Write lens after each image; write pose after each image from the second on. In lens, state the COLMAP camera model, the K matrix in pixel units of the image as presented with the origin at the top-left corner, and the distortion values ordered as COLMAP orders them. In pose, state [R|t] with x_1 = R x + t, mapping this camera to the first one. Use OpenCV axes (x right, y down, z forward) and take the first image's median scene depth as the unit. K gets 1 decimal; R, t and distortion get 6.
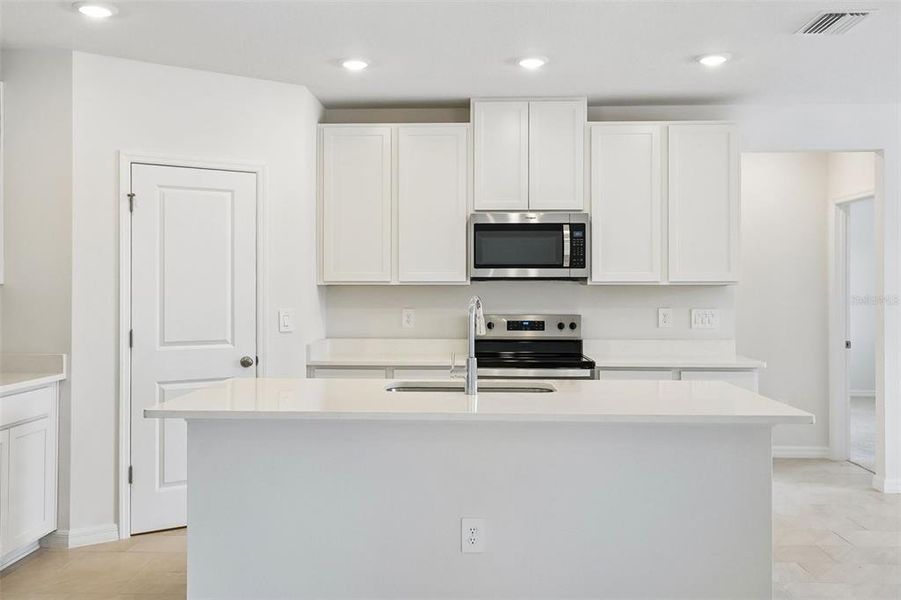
lens RADIAL K [[818.1, 0, 445.1], [0, 818.1, 294.1], [0, 0, 1]] dist [0.007716, 0.000000]
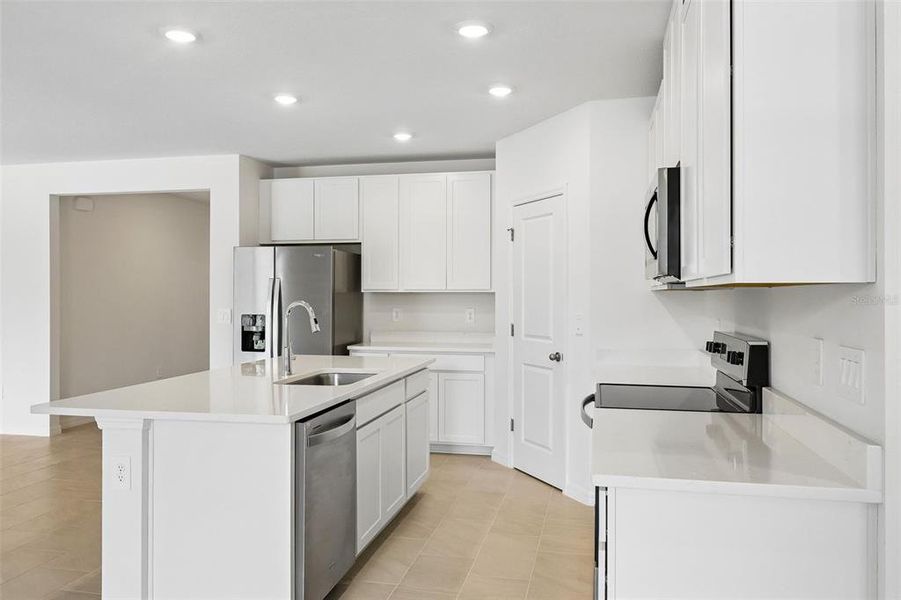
lens RADIAL K [[706.2, 0, 448.4], [0, 706.2, 297.1], [0, 0, 1]] dist [0.023937, 0.009897]
pose [[-0.192594, 0.003057, -0.981274, 0.712096], [-0.001473, 0.999993, 0.003405, -0.005401], [0.981277, 0.002101, -0.192588, 0.946913]]
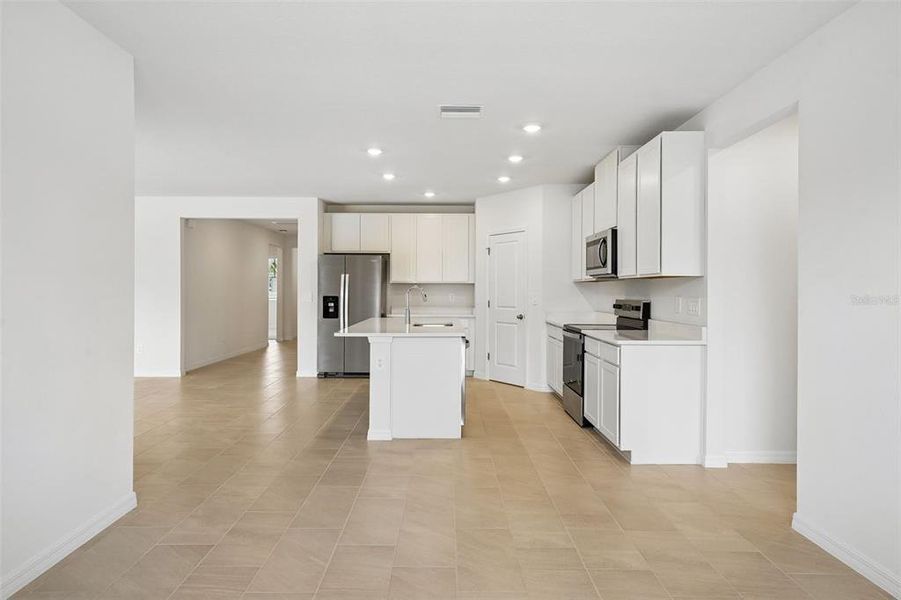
lens RADIAL K [[562.6, 0, 446.3], [0, 562.6, 291.8], [0, 0, 1]] dist [0.065395, 0.001176]
pose [[0.033286, 0.003910, -0.999438, 1.164593], [-0.004109, 0.999984, 0.003776, 0.008919], [0.999437, 0.003981, 0.033301, 0.677910]]
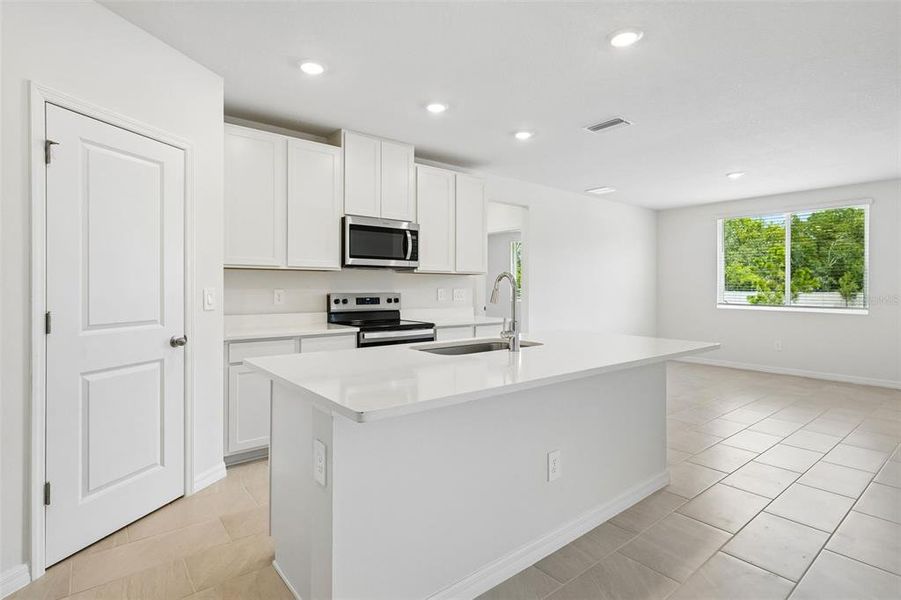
lens RADIAL K [[444.2, 0, 442.0], [0, 444.2, 289.3], [0, 0, 1]] dist [0.009309, -0.002473]
pose [[0.762846, -0.001152, 0.646579, -0.312871], [-0.002084, 0.999989, 0.004240, 0.016092], [-0.646577, -0.004582, 0.762835, 0.355236]]
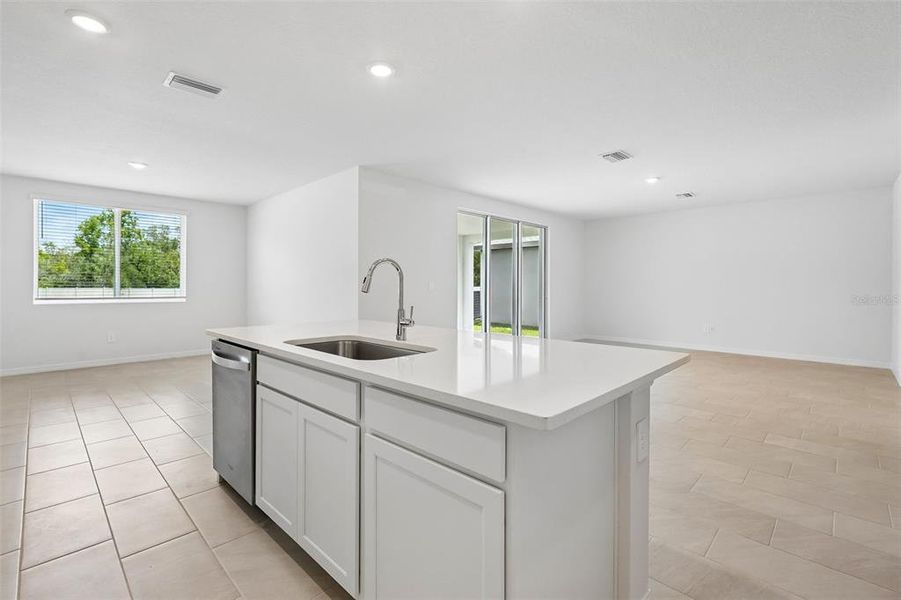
lens RADIAL K [[405.7, 0, 446.9], [0, 405.7, 286.8], [0, 0, 1]] dist [0.000012, 0.001891]
pose [[-0.734310, -0.005528, 0.678792, -0.276163], [-0.000614, 0.999972, 0.007479, 0.024448], [-0.678814, 0.005075, -0.734293, 0.898738]]
